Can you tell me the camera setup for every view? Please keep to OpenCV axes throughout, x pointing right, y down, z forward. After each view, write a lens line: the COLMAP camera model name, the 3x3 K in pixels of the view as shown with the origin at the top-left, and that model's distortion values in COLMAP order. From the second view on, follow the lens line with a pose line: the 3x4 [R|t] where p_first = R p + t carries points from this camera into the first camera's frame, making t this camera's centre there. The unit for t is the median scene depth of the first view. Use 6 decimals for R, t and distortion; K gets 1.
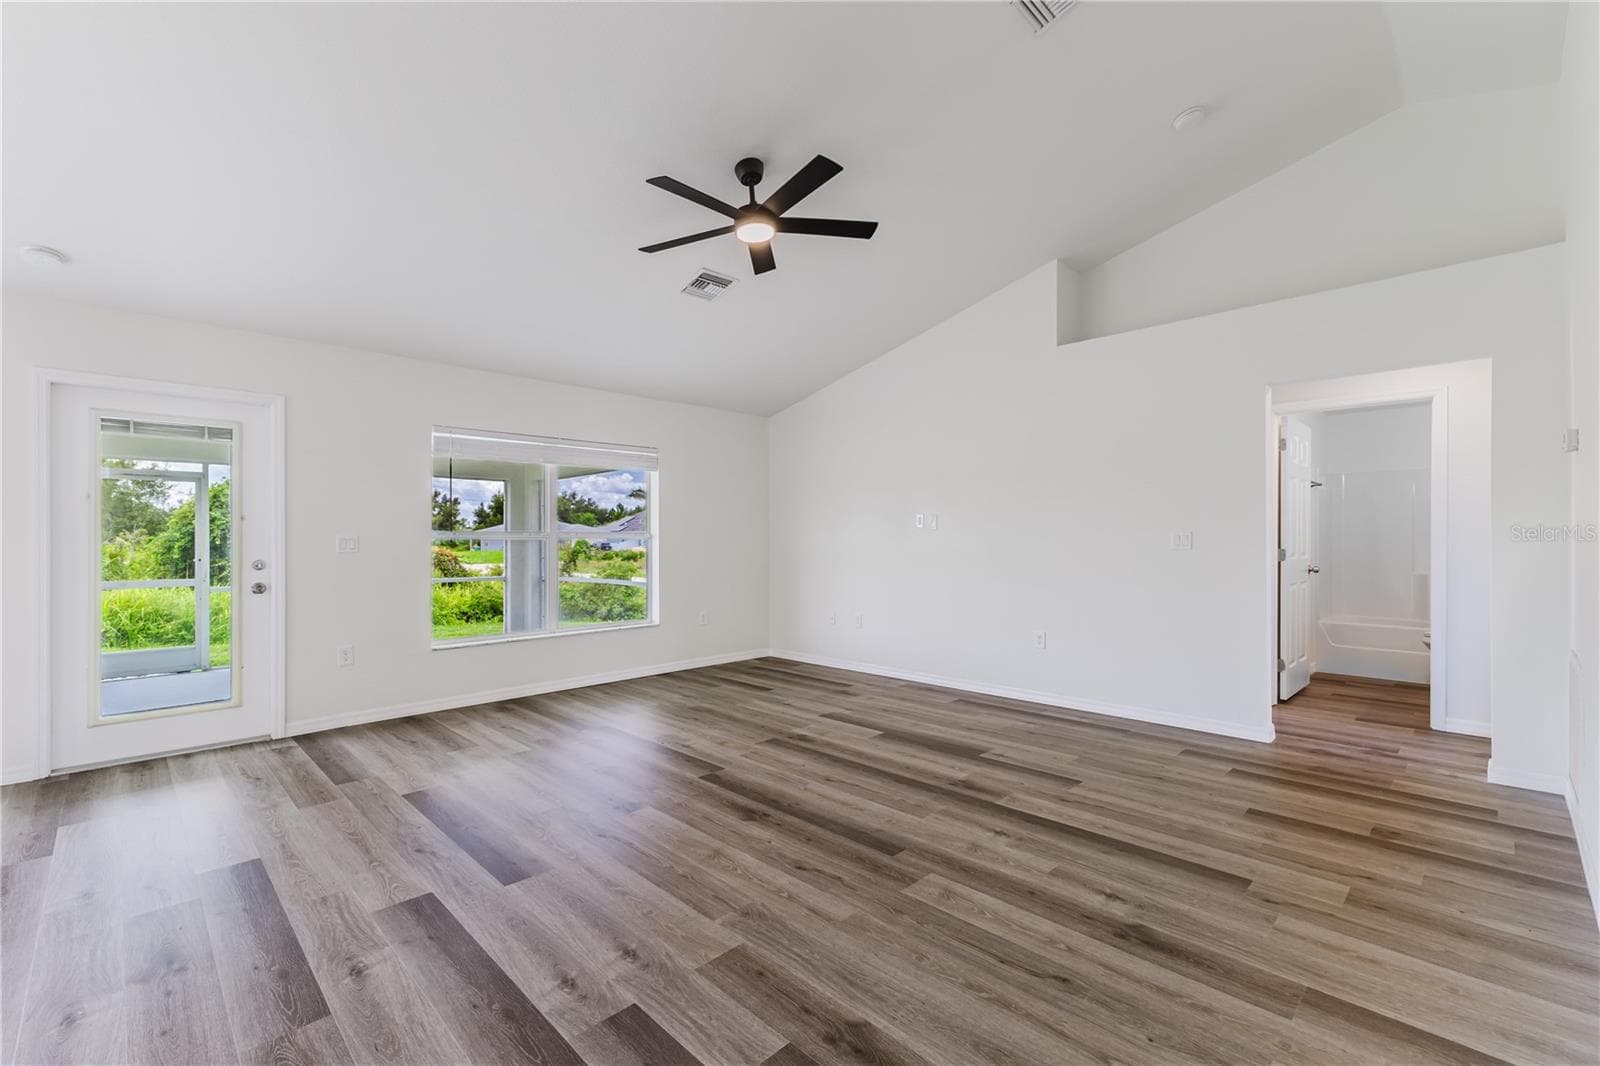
lens RADIAL K [[691.5, 0, 800.0], [0, 691.5, 533.0], [0, 0, 1]] dist [0.010360, -0.007473]
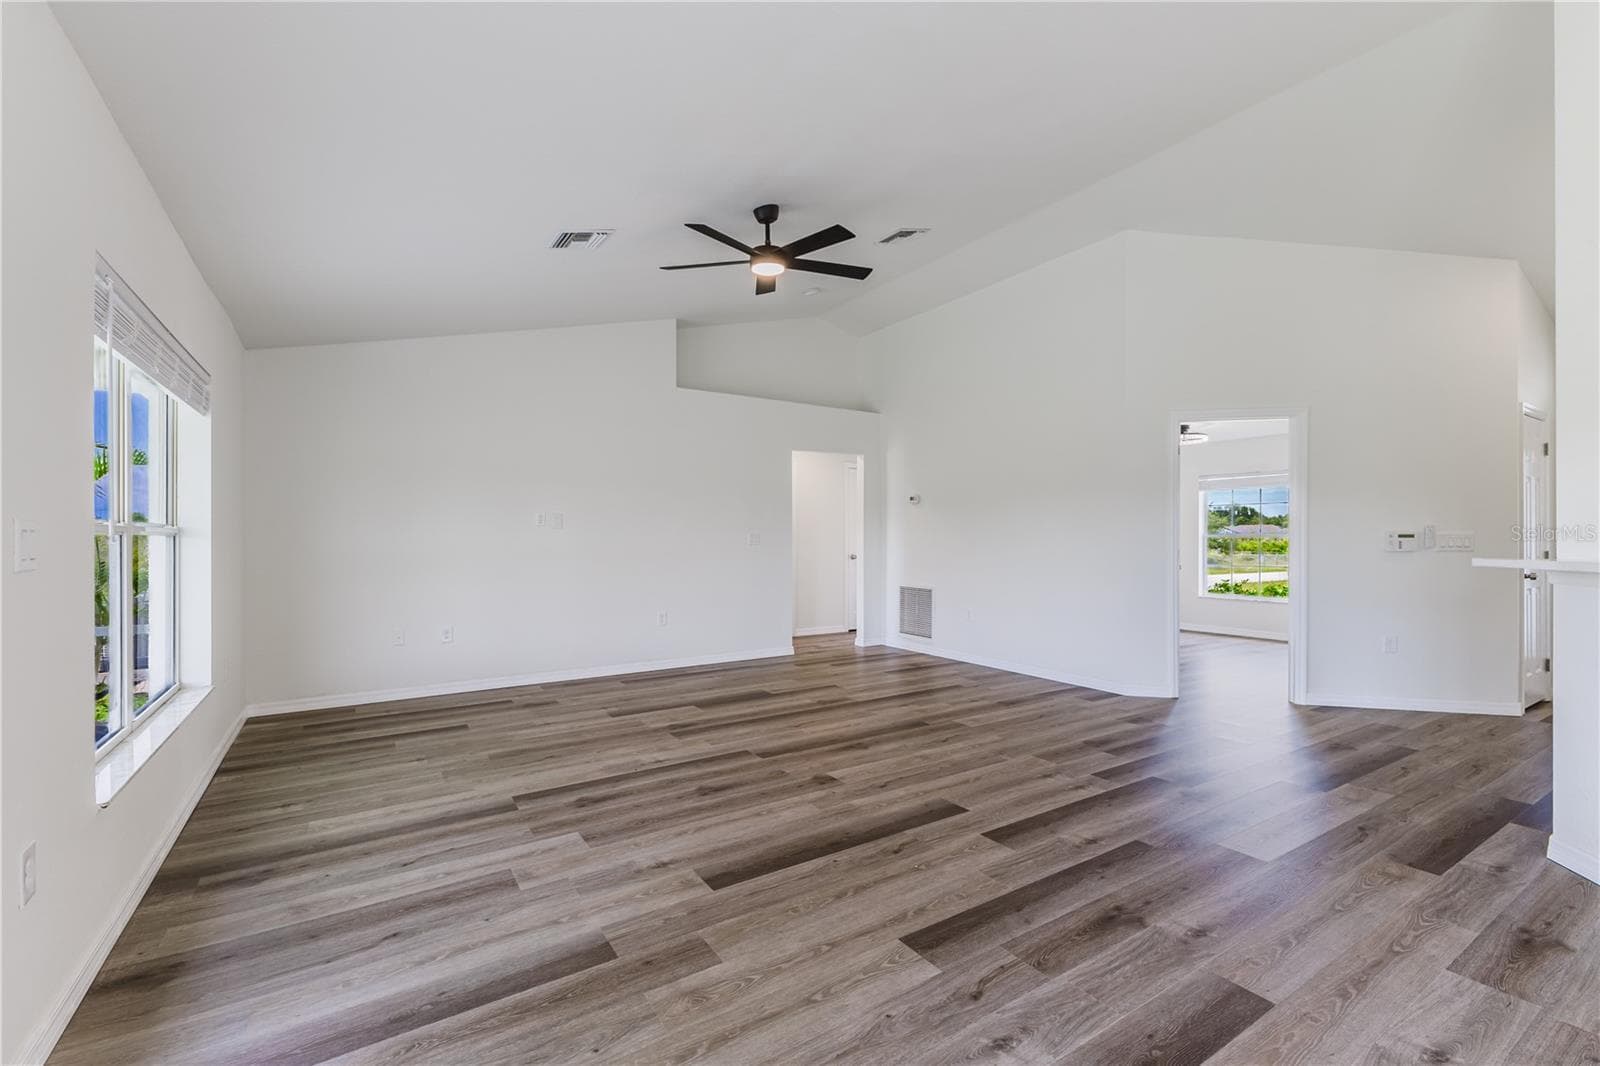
lens RADIAL K [[689.6, 0, 807.7], [0, 689.6, 547.1], [0, 0, 1]] dist [0.012474, -0.006287]
pose [[0.199957, -0.012044, 0.979731, -1.294872], [-0.009973, 0.999848, 0.014327, 0.006016], [-0.979754, -0.012635, 0.199807, 0.782304]]
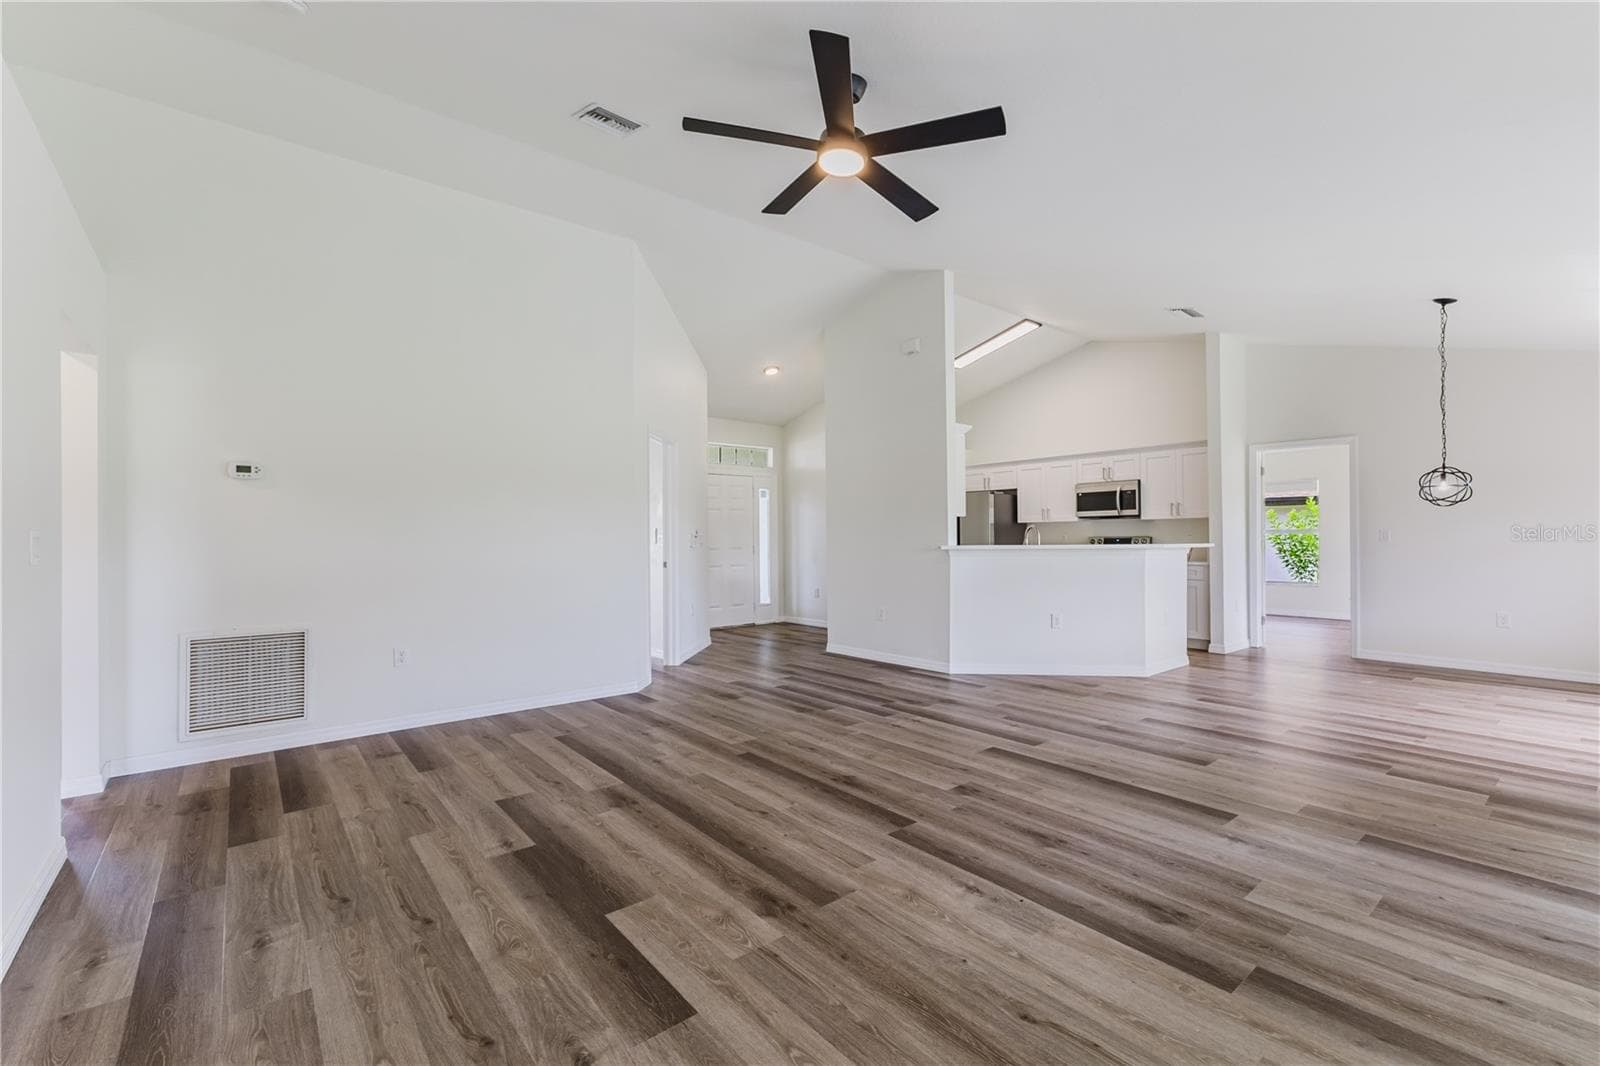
lens RADIAL K [[691.5, 0, 800.0], [0, 691.5, 533.0], [0, 0, 1]] dist [0.010360, -0.007473]
pose [[-0.995386, 0.012778, 0.095099, -0.099277], [0.011062, 0.999767, -0.018551, 0.021446], [-0.095313, -0.017414, -0.995295, 2.011385]]
